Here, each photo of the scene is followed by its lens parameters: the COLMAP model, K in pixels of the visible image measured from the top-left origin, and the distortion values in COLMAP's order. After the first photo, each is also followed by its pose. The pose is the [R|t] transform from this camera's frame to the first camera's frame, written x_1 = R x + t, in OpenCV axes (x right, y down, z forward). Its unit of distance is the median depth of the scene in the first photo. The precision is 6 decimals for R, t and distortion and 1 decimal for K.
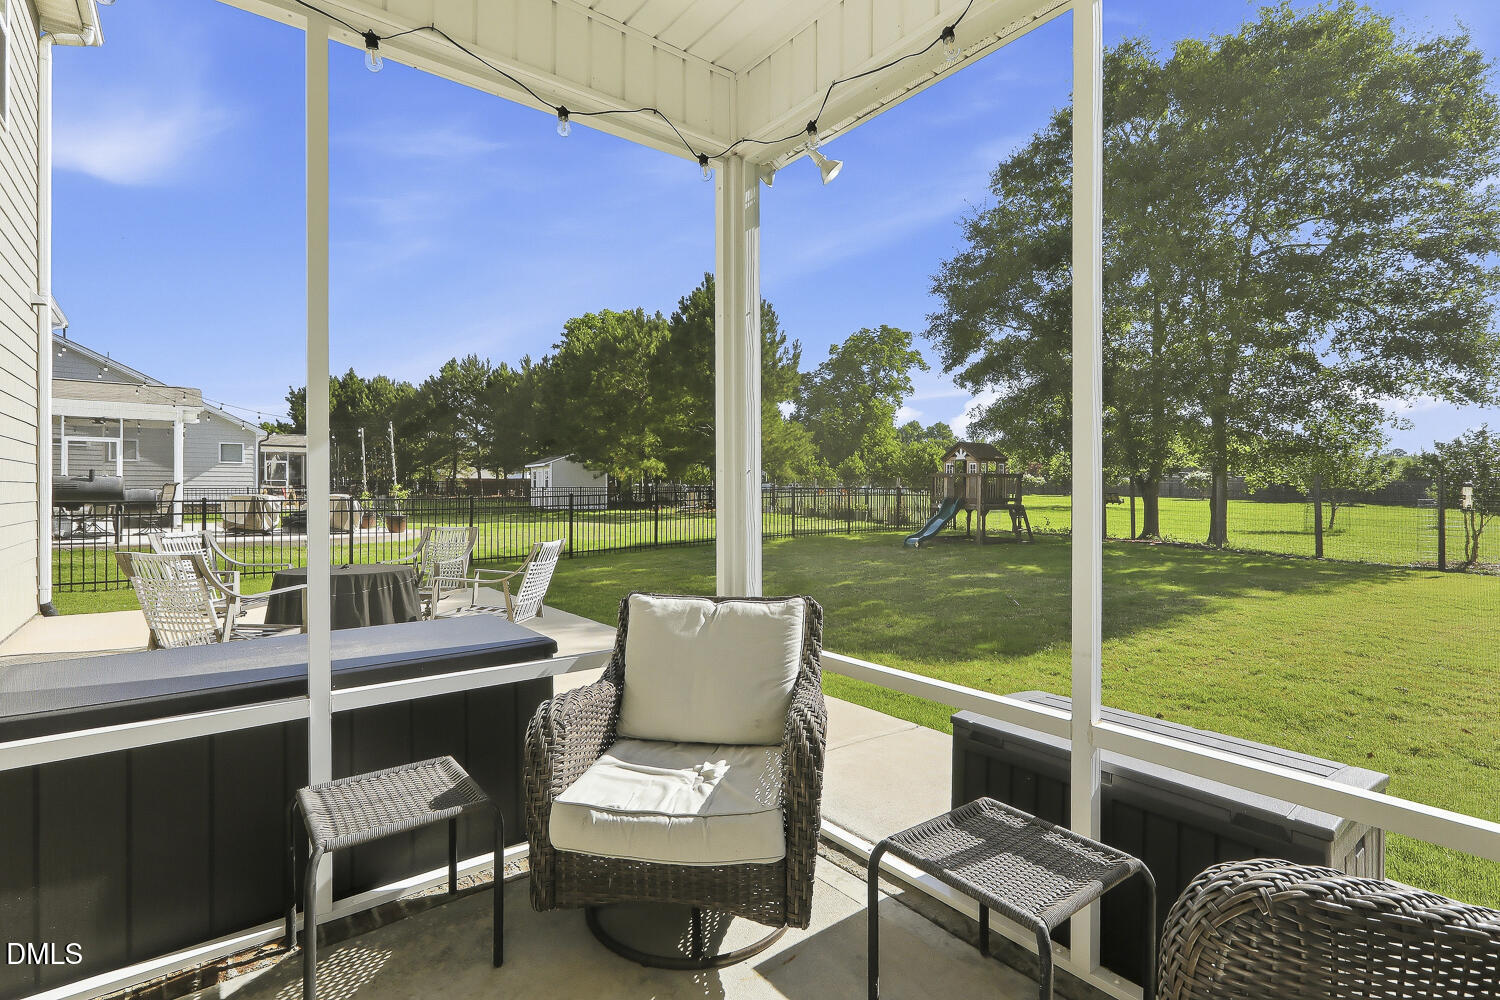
lens RADIAL K [[706.1, 0, 754.1], [0, 706.1, 490.4], [0, 0, 1]] dist [-0.000801, -0.000382]
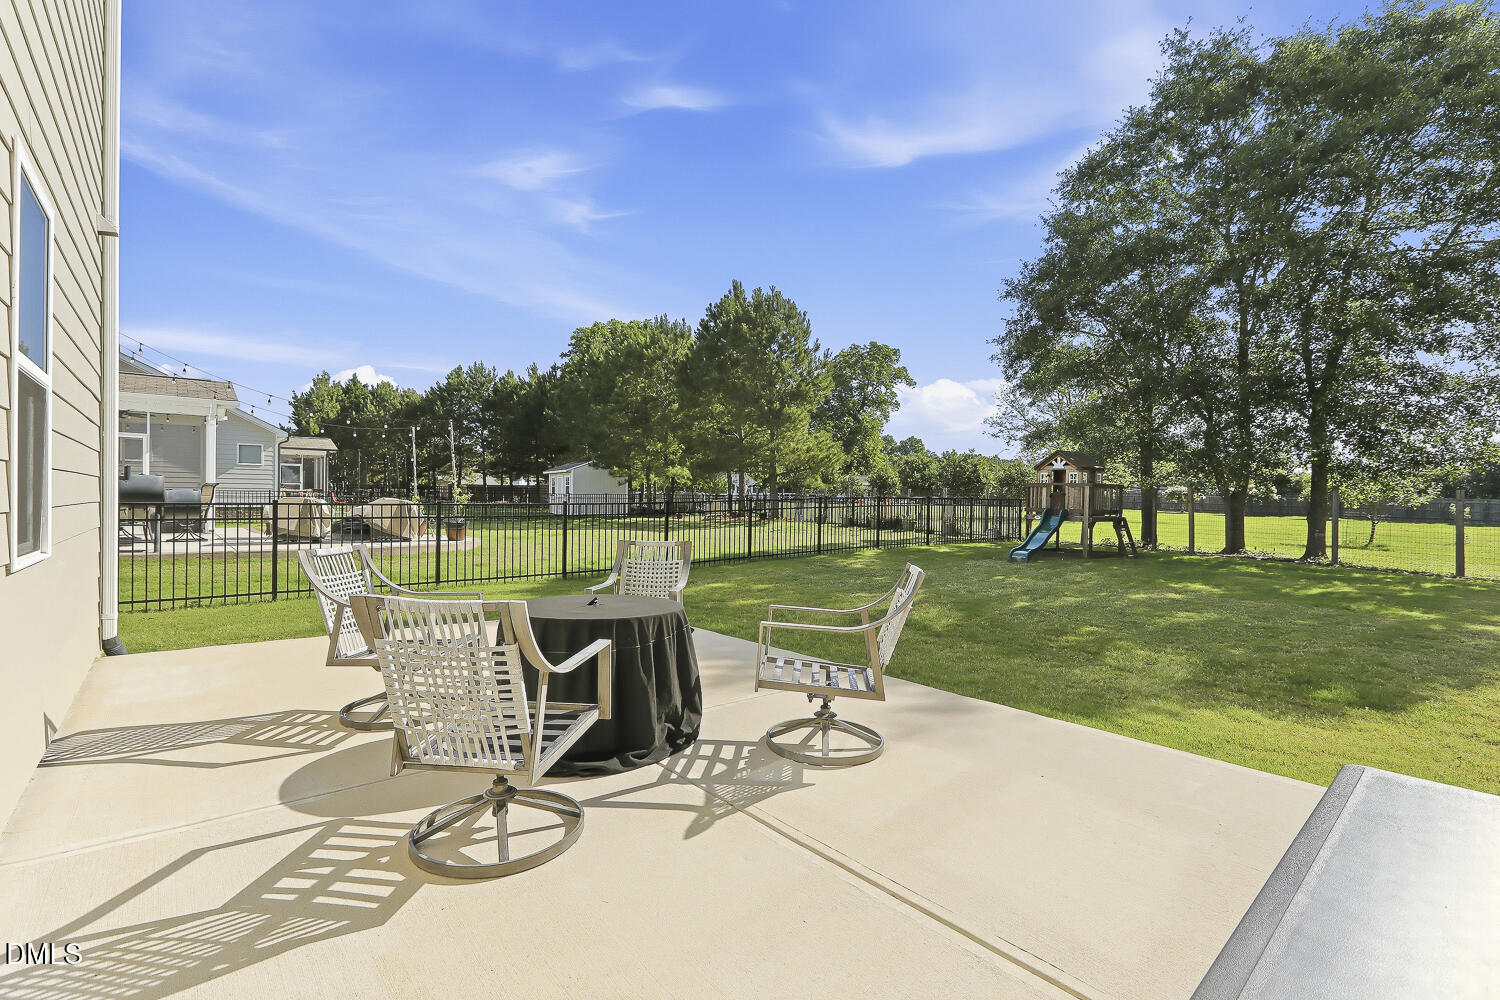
lens RADIAL K [[668.0, 0, 750.0], [0, 668.0, 500.0], [0, 0, 1]] dist [-0.002693, -0.000288]
pose [[0.999390, 0.010520, 0.033292, -0.088592], [-0.010539, 0.999944, 0.000388, 0.001522], [-0.033287, -0.000739, 0.999446, 0.068515]]
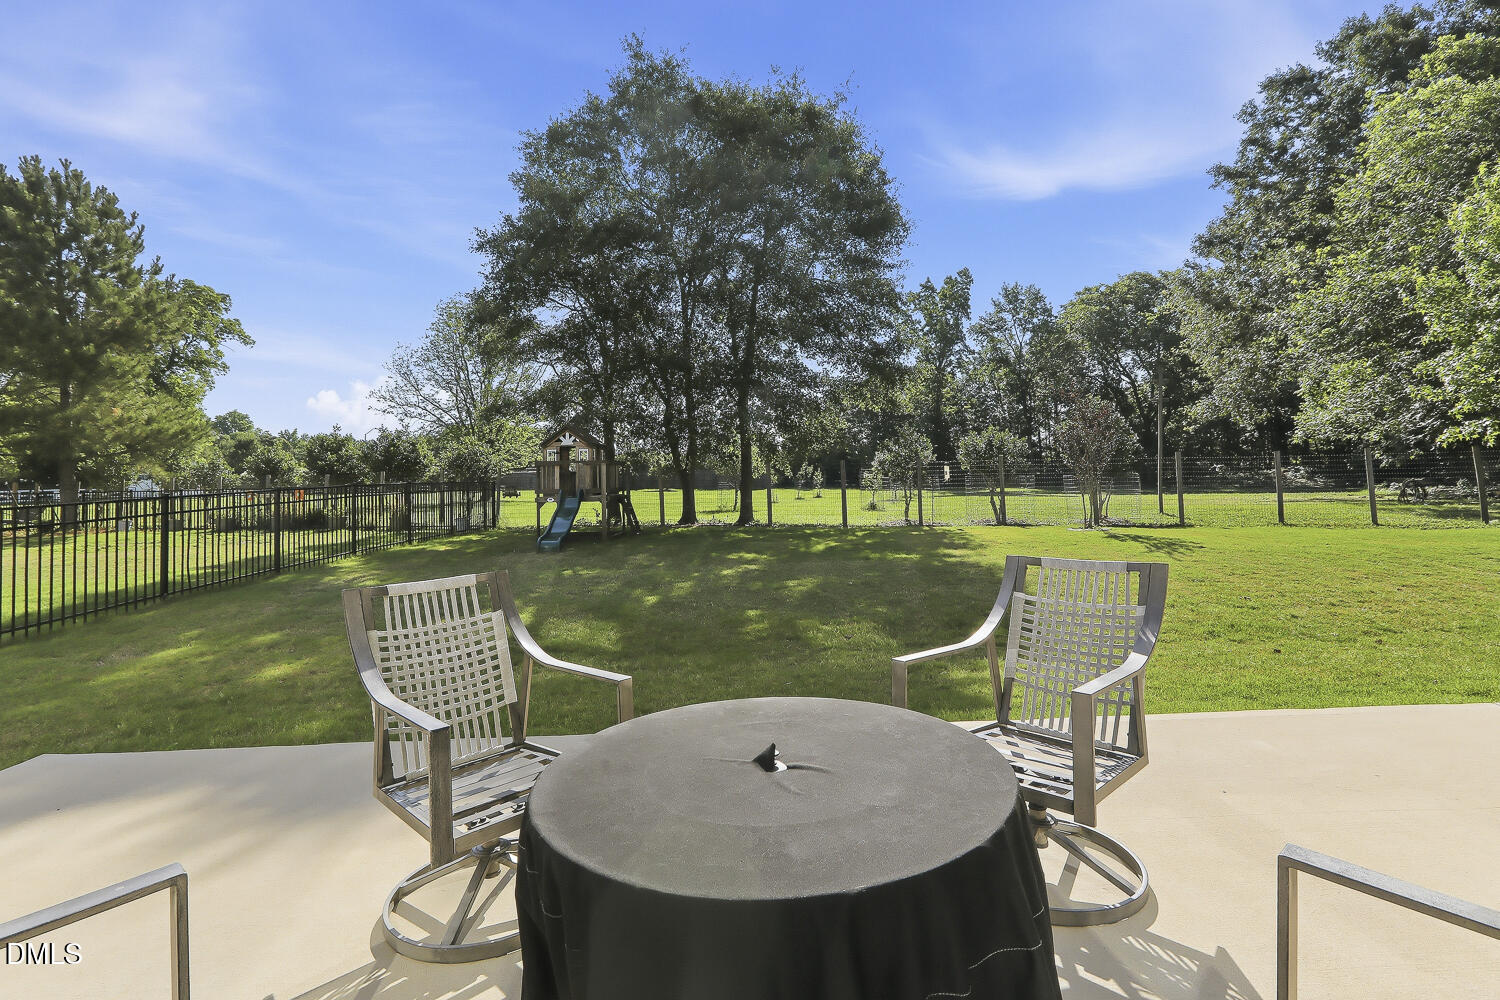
lens RADIAL K [[715.1, 0, 748.2], [0, 715.1, 442.3], [0, 0, 1]] dist [-0.001413, -0.000491]
pose [[0.619497, 0.015228, 0.784852, -0.145529], [0.035108, 0.998274, -0.047080, 0.001099], [-0.784214, 0.056721, 0.617893, 0.155215]]
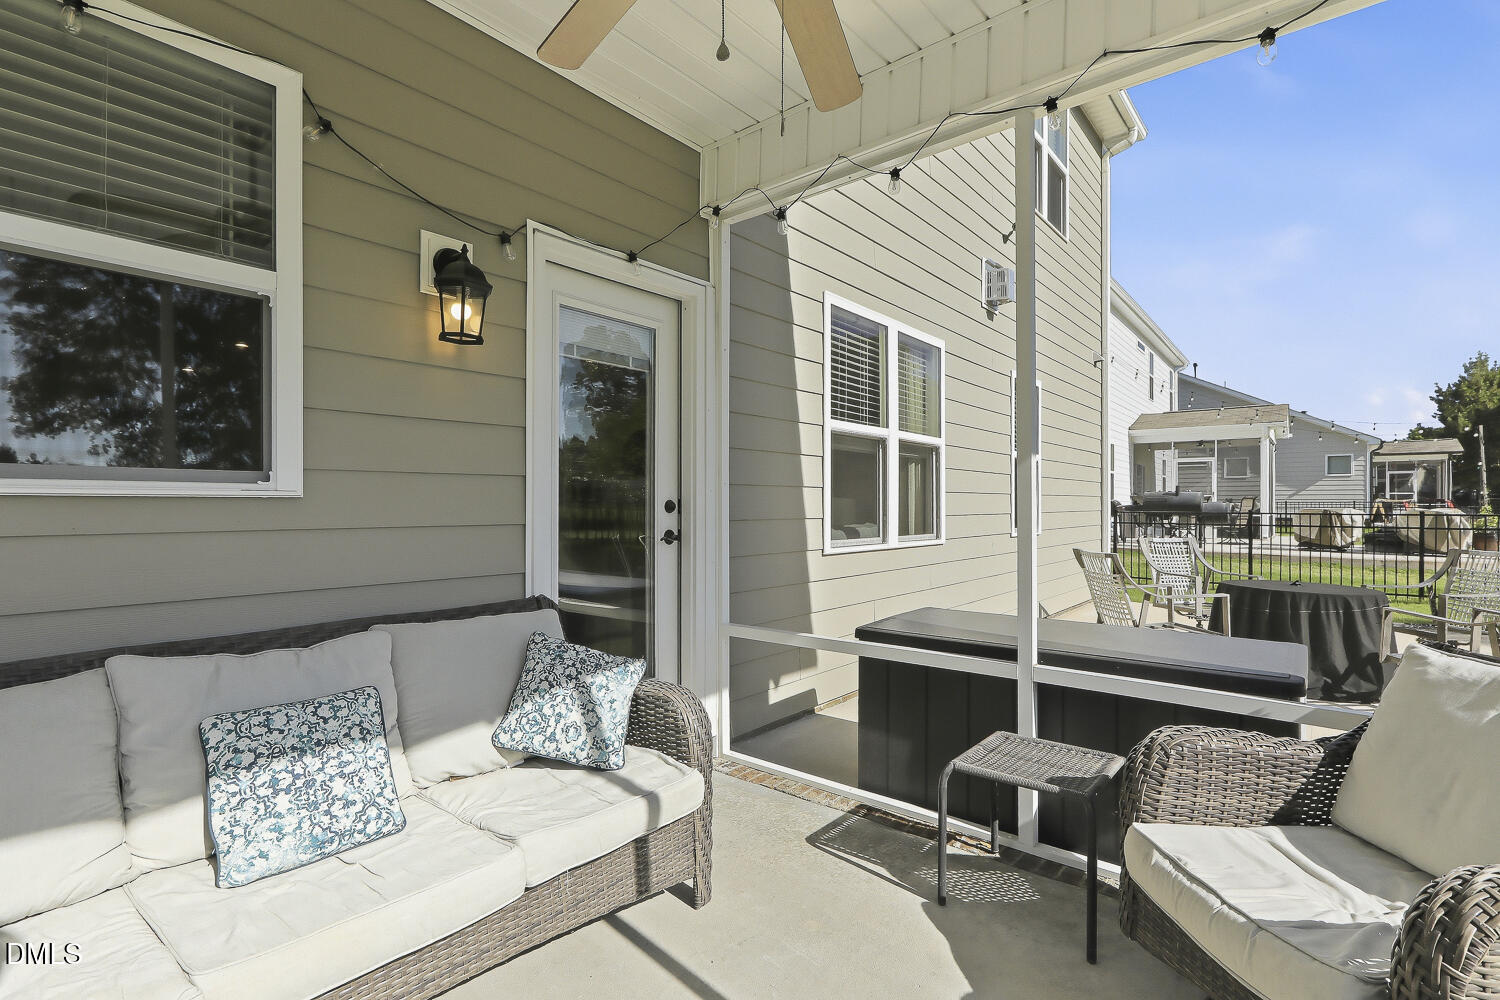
lens RADIAL K [[710.9, 0, 746.8], [0, 710.9, 502.0], [0, 0, 1]] dist [0.000793, -0.000289]
pose [[0.202860, -0.002324, -0.979205, 0.037560], [-0.002143, 0.999994, -0.002817, 0.001144], [0.979205, 0.002670, 0.202854, 0.021362]]
